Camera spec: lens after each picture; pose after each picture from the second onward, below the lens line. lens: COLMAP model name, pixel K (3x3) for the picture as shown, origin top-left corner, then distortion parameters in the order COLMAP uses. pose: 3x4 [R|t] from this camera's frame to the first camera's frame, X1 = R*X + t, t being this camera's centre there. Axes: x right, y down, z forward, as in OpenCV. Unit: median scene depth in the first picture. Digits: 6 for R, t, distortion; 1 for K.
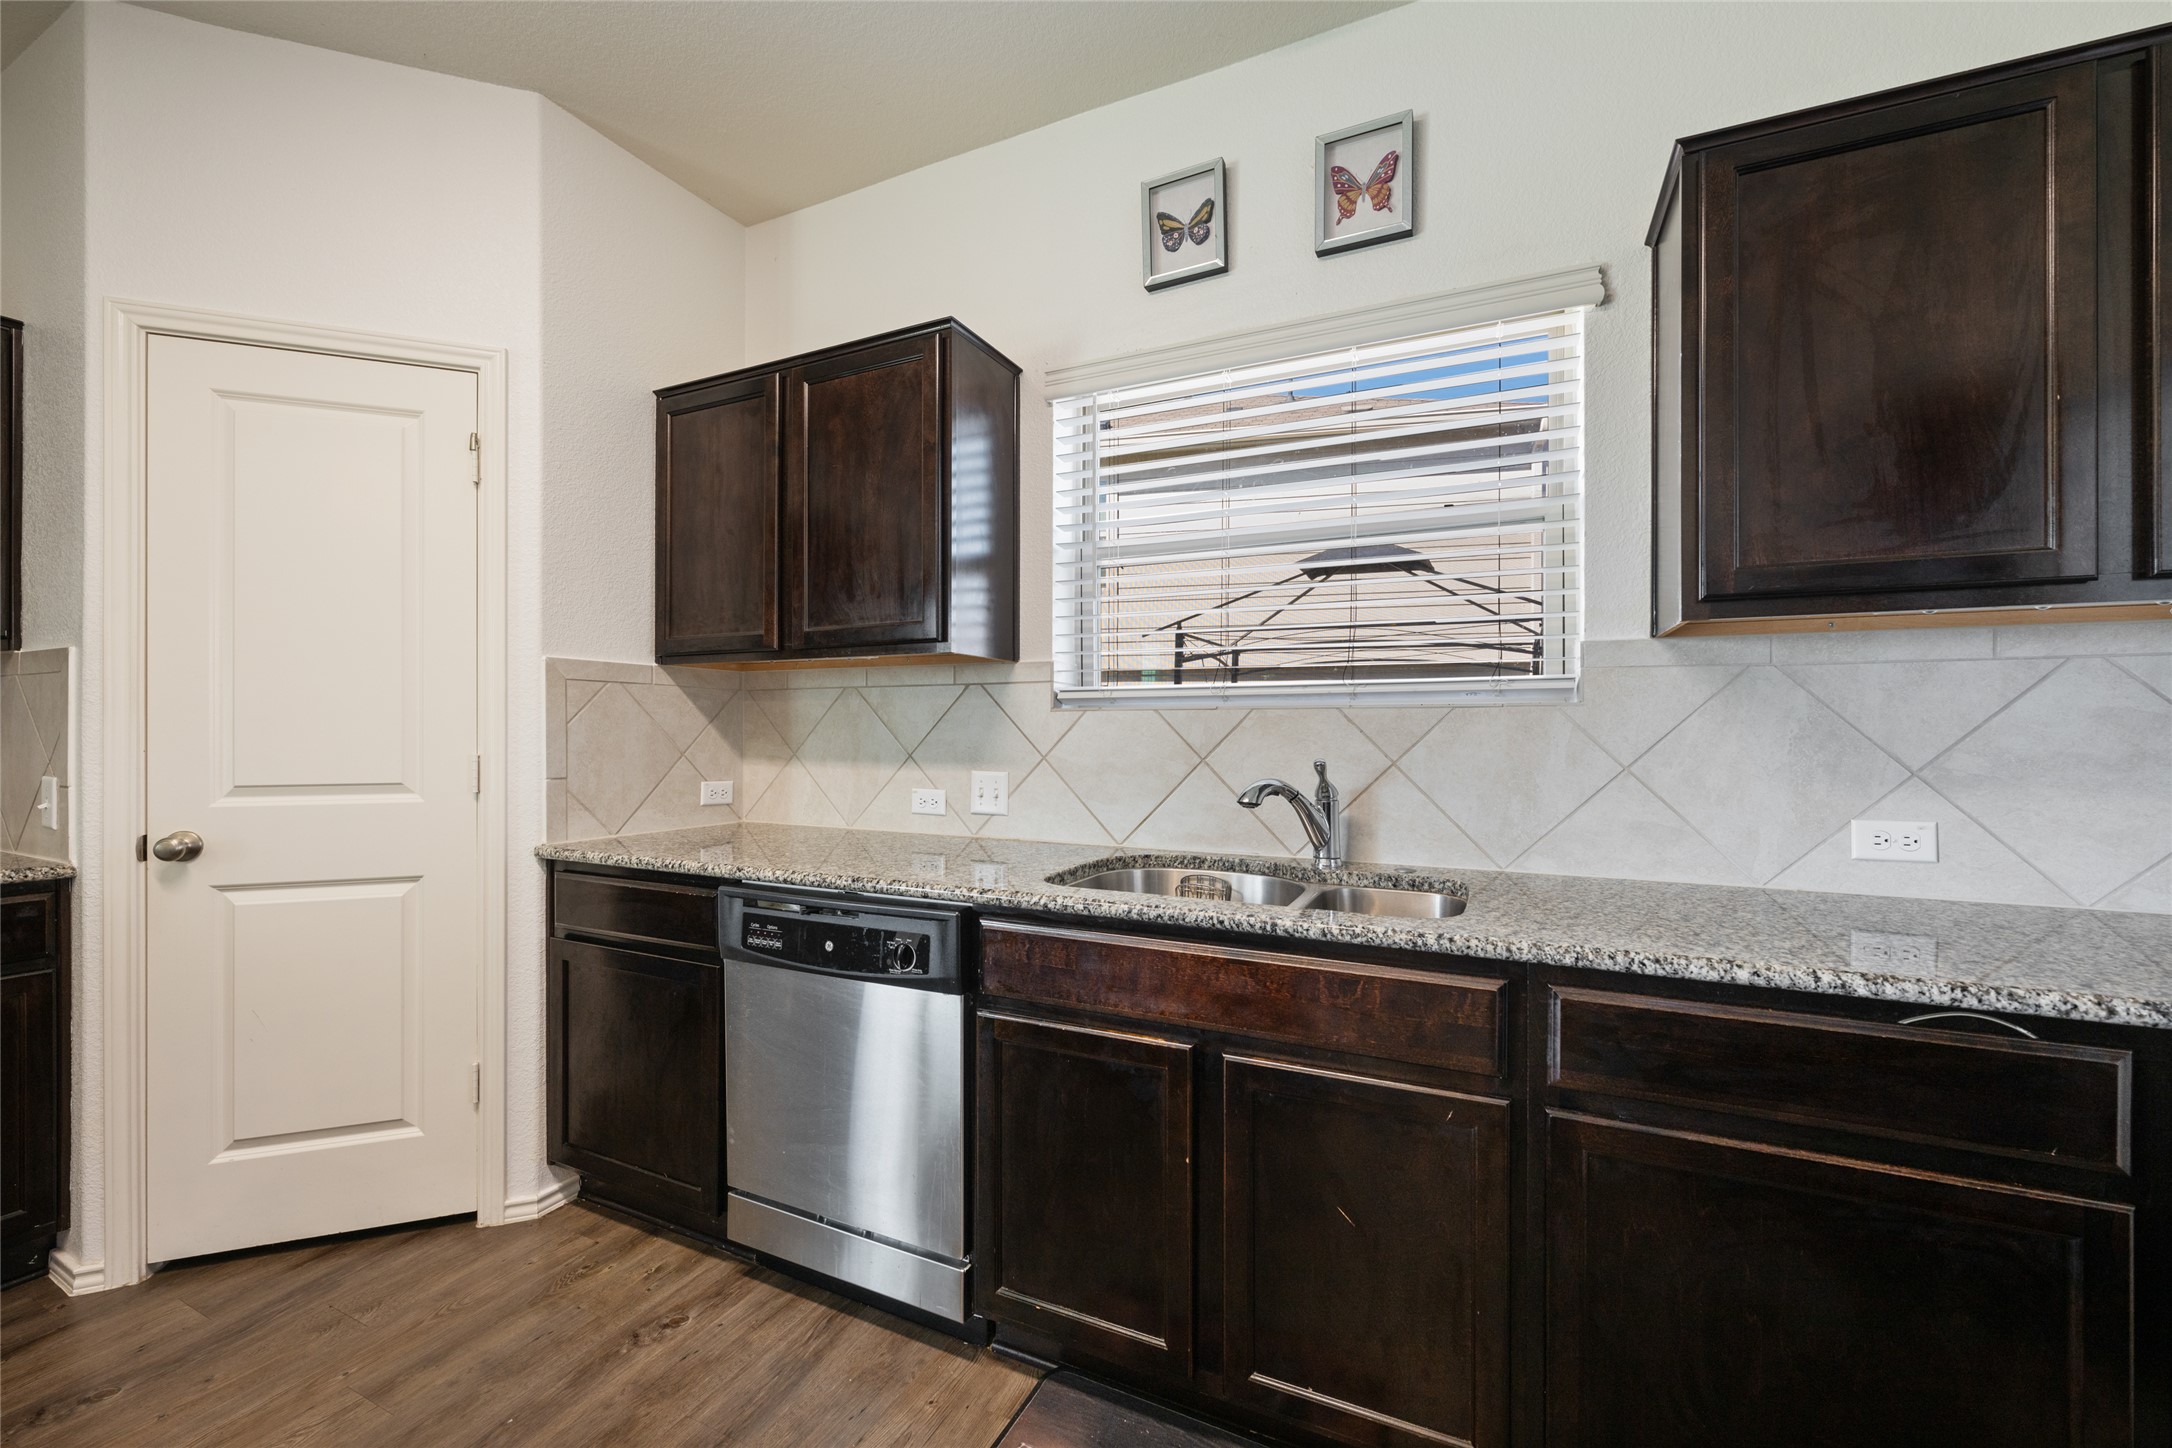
lens RADIAL K [[875.2, 0, 1081.9], [0, 875.2, 732.0], [0, 0, 1]] dist [-0.004290, 0.000493]
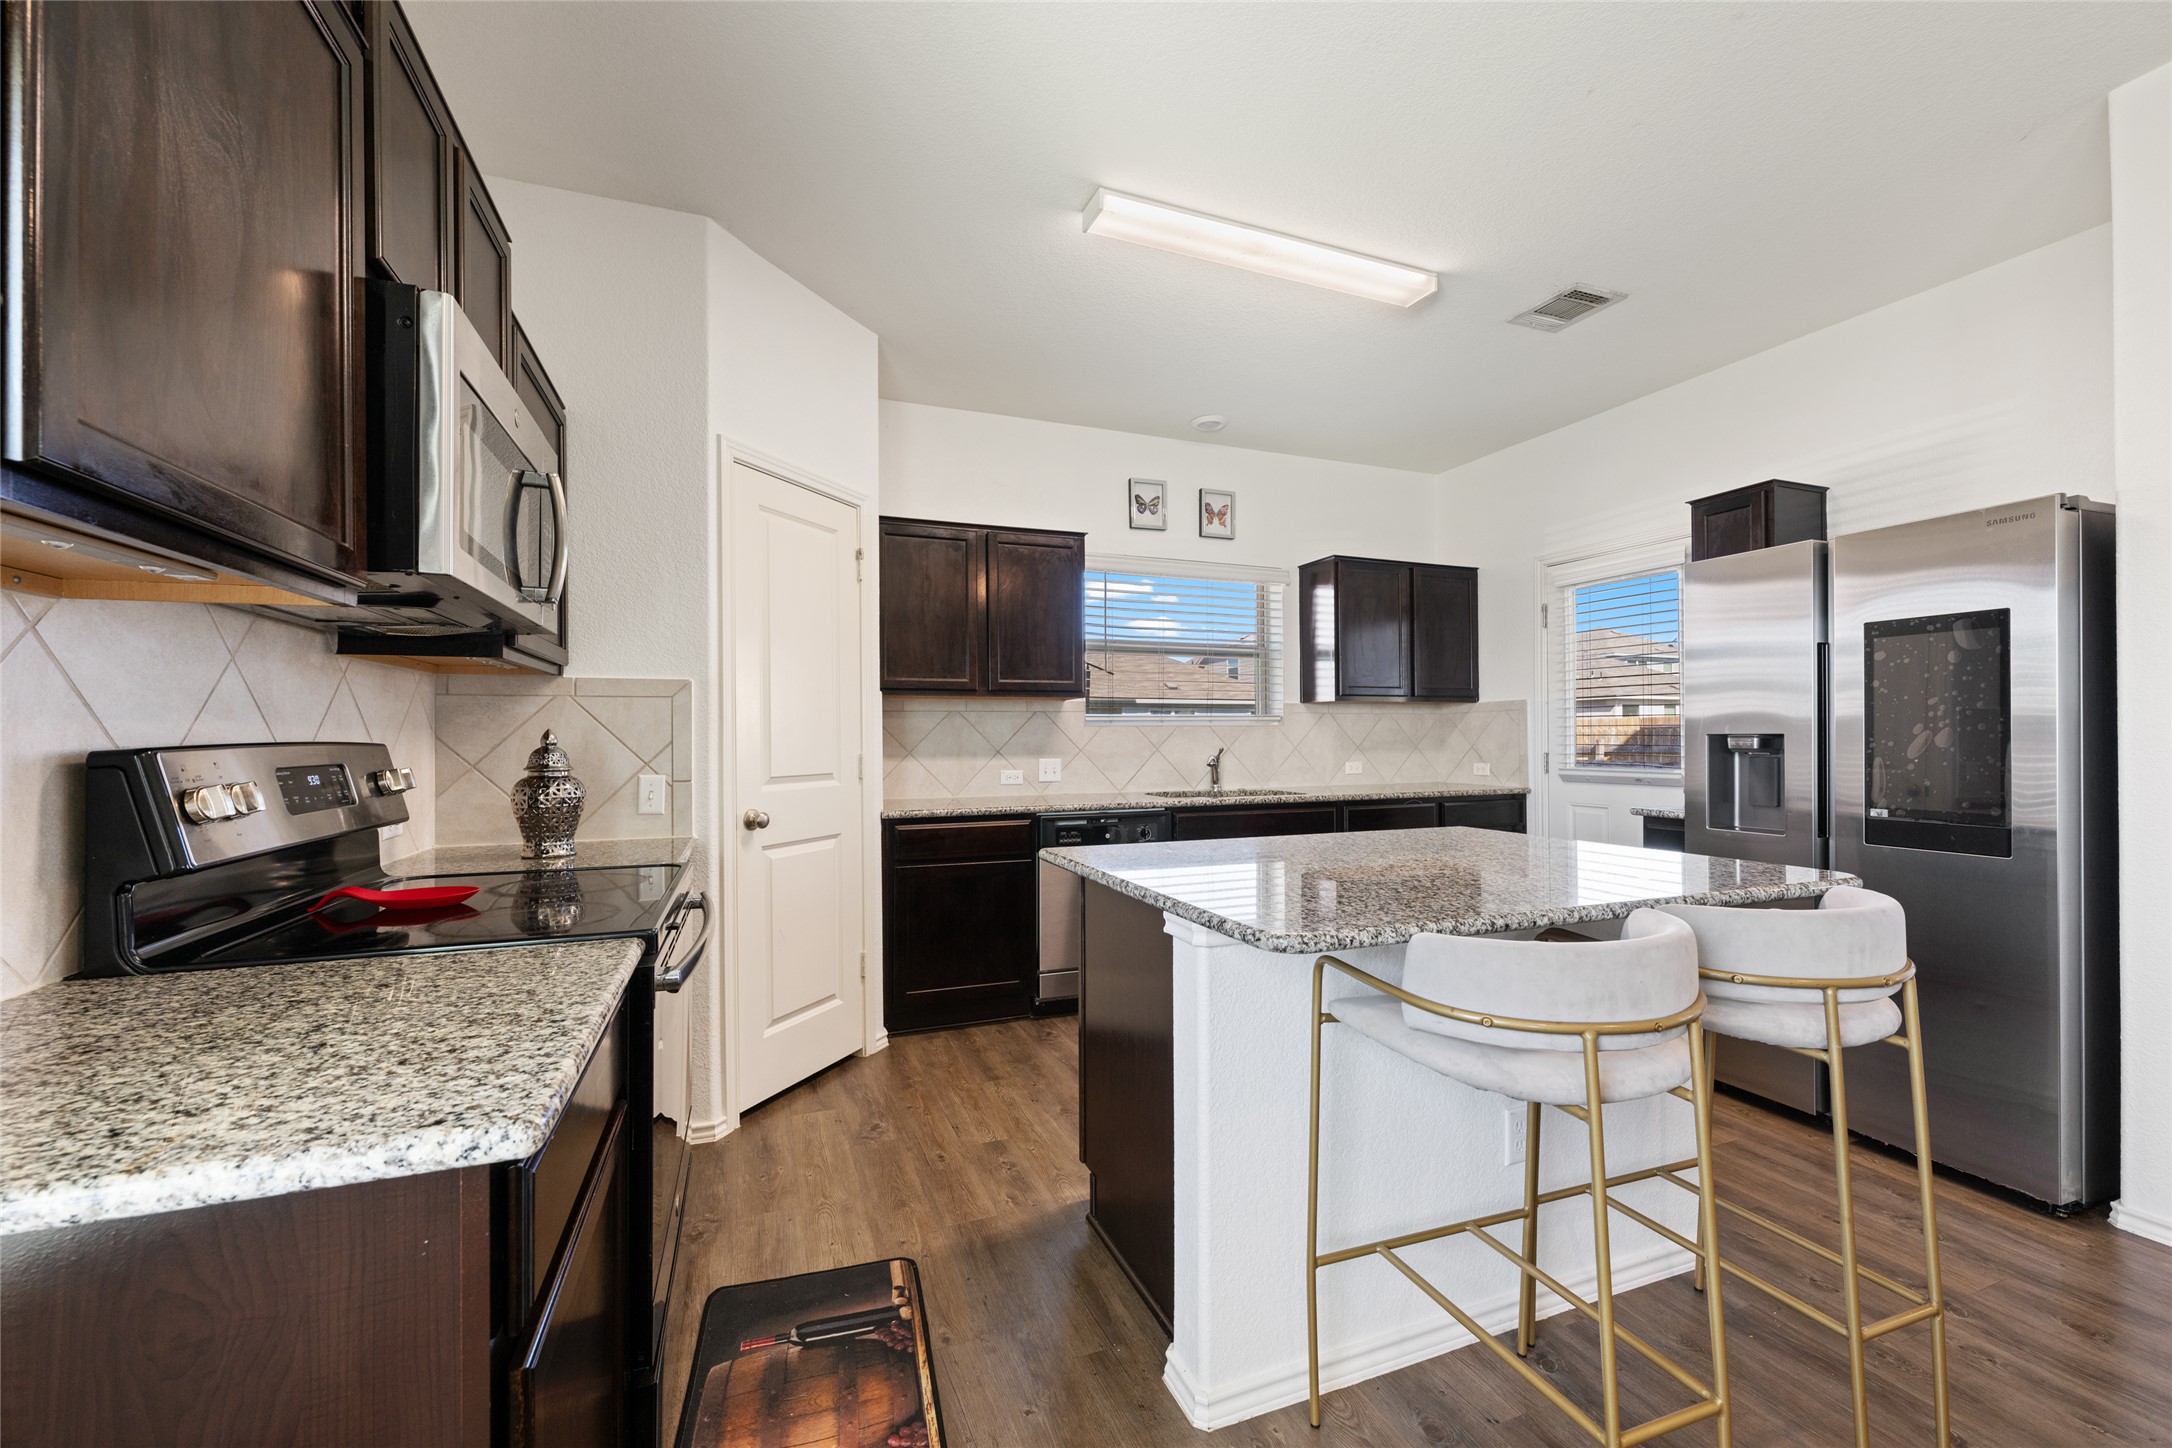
lens RADIAL K [[875.2, 0, 1084.4], [0, 875.2, 728.1], [0, 0, 1]] dist [-0.004290, 0.000493]
pose [[0.678292, 0.001904, 0.734790, -1.582909], [0.009308, 0.999894, -0.011183, 0.001537], [-0.734734, 0.014425, 0.678202, -0.355302]]
